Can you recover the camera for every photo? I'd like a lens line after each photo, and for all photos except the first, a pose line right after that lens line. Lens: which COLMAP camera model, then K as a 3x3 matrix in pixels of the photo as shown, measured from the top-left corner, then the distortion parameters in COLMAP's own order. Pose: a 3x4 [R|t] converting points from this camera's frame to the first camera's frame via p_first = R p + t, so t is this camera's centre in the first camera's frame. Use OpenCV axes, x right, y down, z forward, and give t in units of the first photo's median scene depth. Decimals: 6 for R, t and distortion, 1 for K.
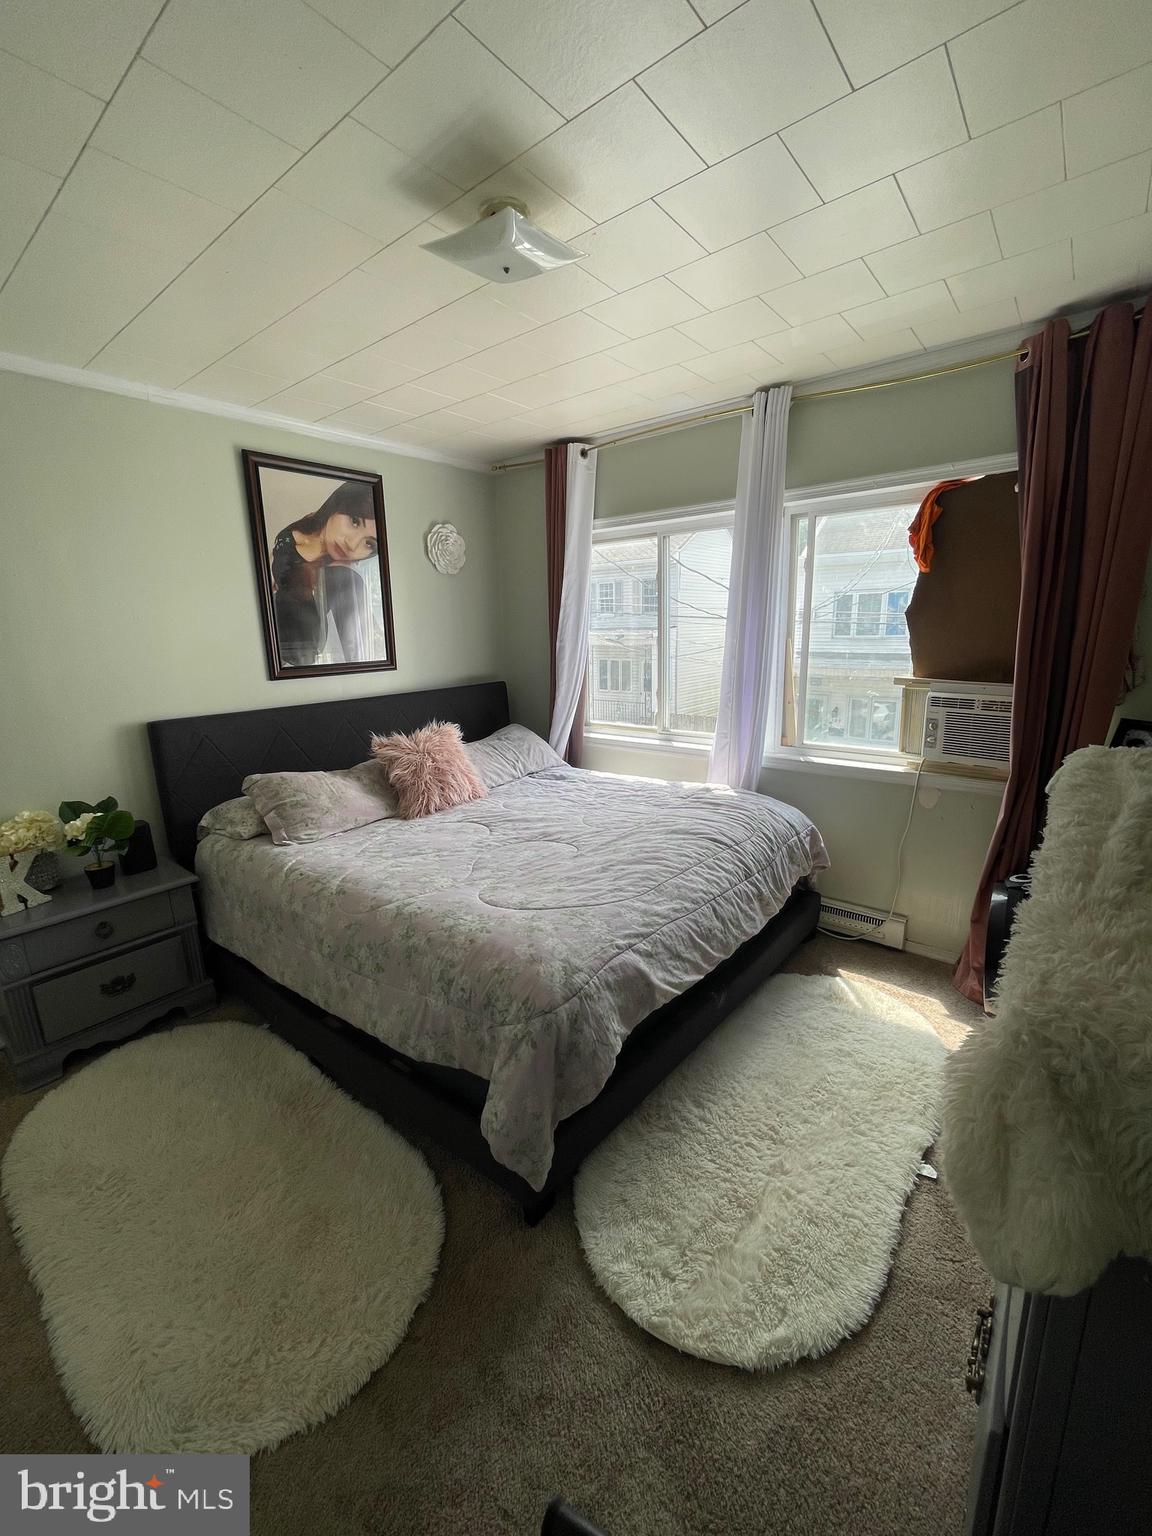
lens RADIAL K [[621.3, 0, 574.9], [0, 621.3, 765.1], [0, 0, 1]] dist [-0.003003, 0.000056]
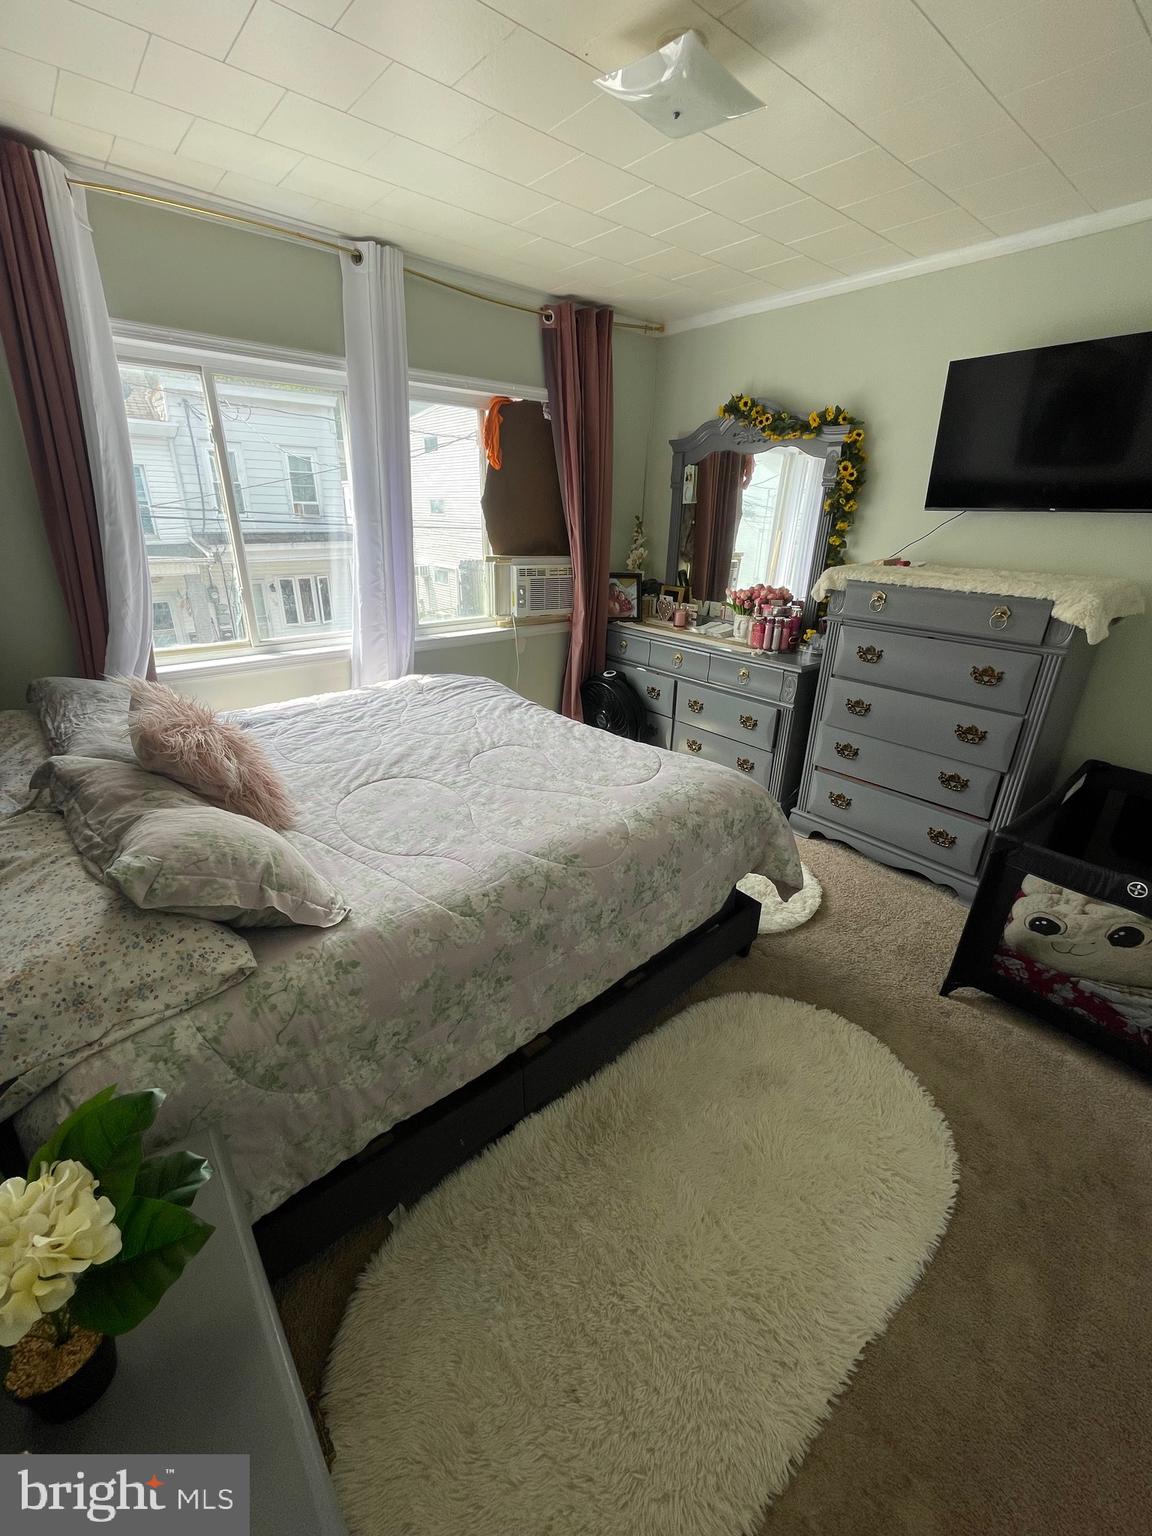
lens RADIAL K [[621.3, 0, 574.7], [0, 621.3, 764.9], [0, 0, 1]] dist [-0.003003, 0.000056]
pose [[0.187036, -0.345131, 0.919729, -0.814525], [0.191807, 0.931062, 0.310377, -0.111812], [-0.963446, 0.118359, 0.240341, 0.619374]]
